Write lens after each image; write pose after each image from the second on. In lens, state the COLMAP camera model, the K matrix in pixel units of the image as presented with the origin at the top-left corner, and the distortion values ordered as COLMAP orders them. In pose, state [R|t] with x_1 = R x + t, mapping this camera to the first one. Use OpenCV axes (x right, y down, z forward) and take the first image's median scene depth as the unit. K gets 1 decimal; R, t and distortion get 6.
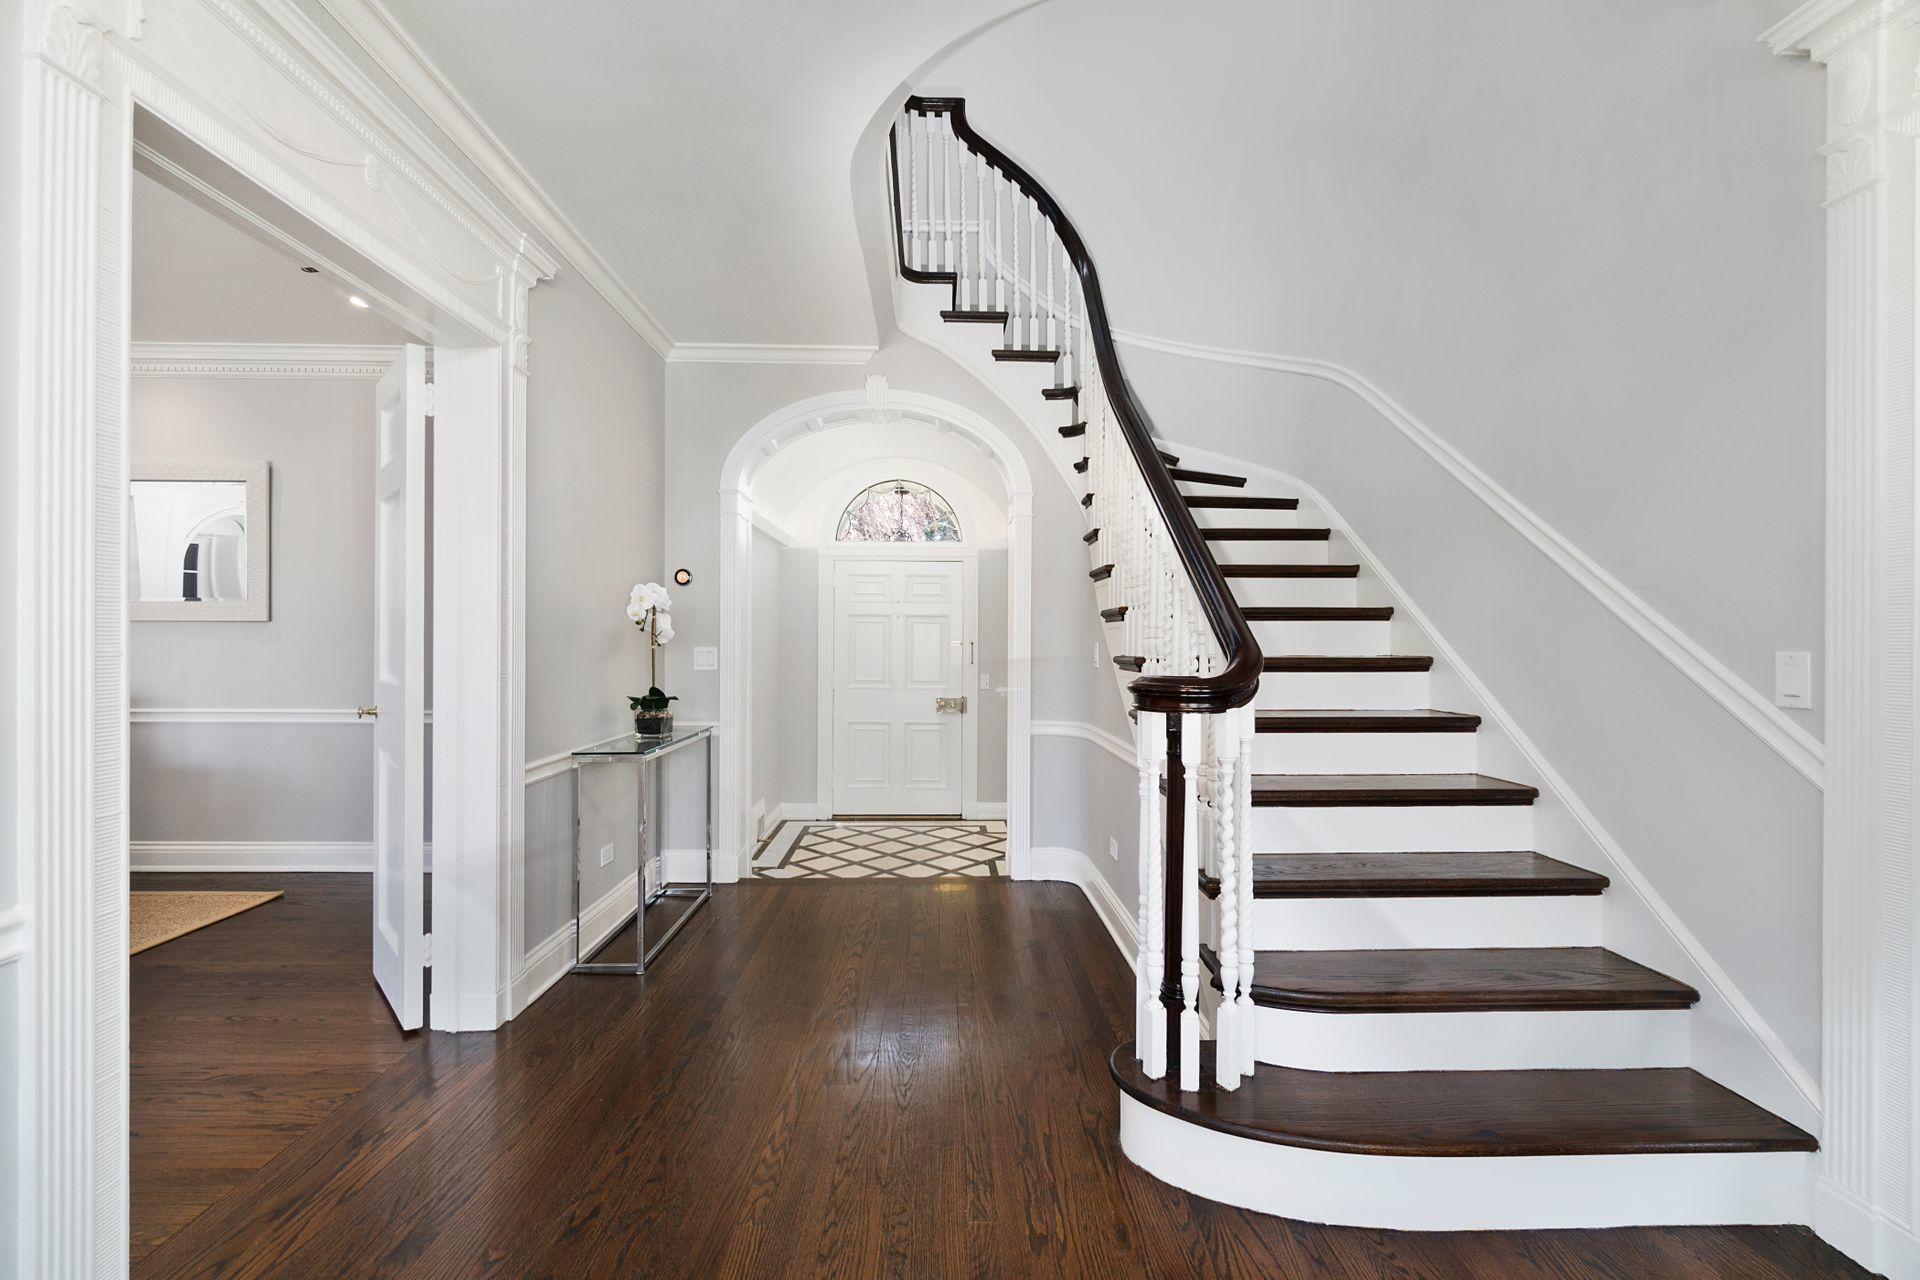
lens RADIAL K [[830.1, 0, 976.2], [0, 830.1, 640.1], [0, 0, 1]] dist [0.003989, -0.000060]
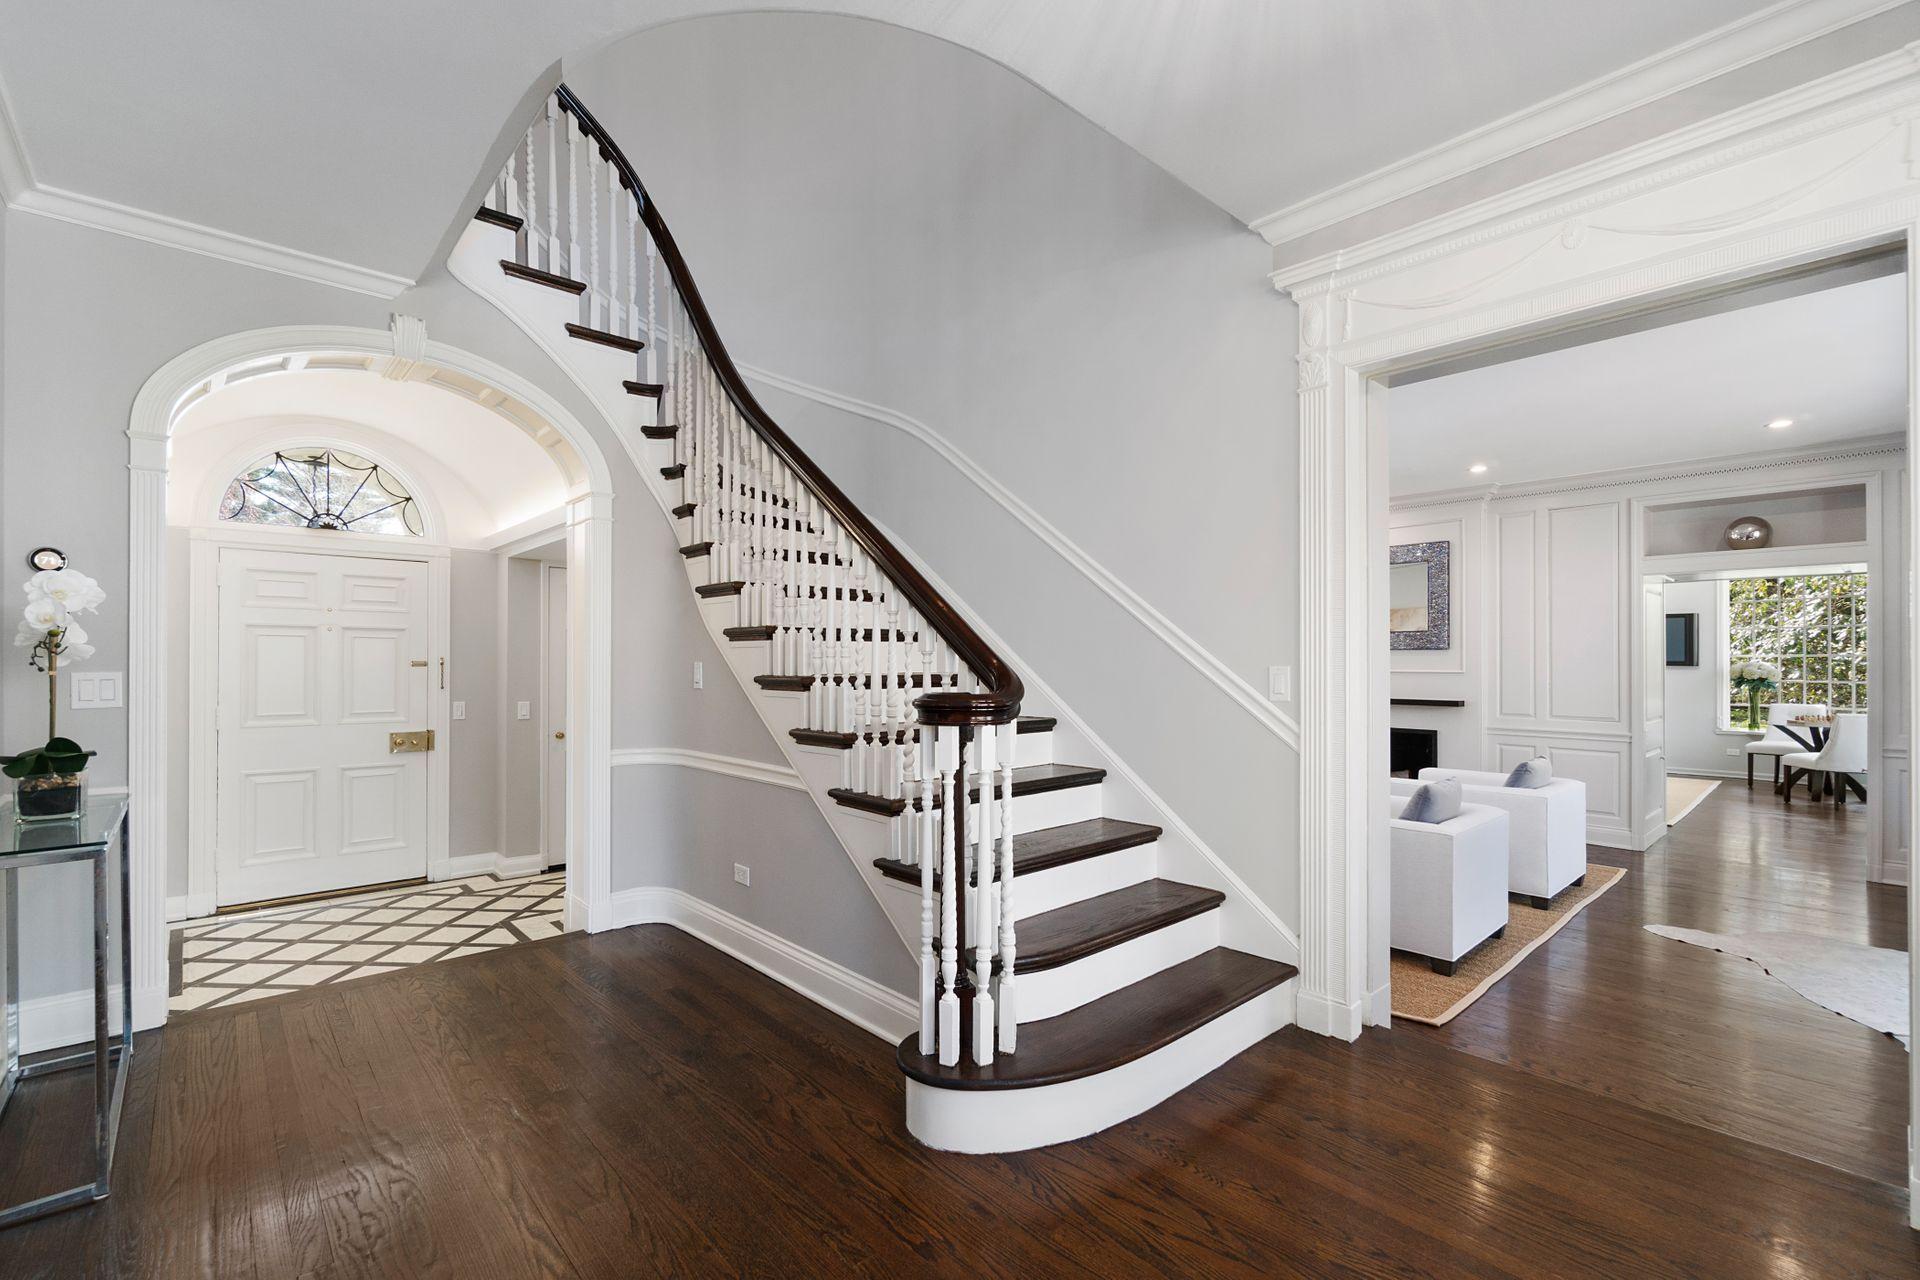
lens RADIAL K [[830.1, 0, 967.0], [0, 830.1, 655.3], [0, 0, 1]] dist [0.003989, -0.000060]
pose [[0.767179, 0.000840, 0.641432, -0.267386], [0.001637, 0.999993, -0.003268, -0.001206], [-0.641430, 0.003557, 0.767173, 0.090421]]
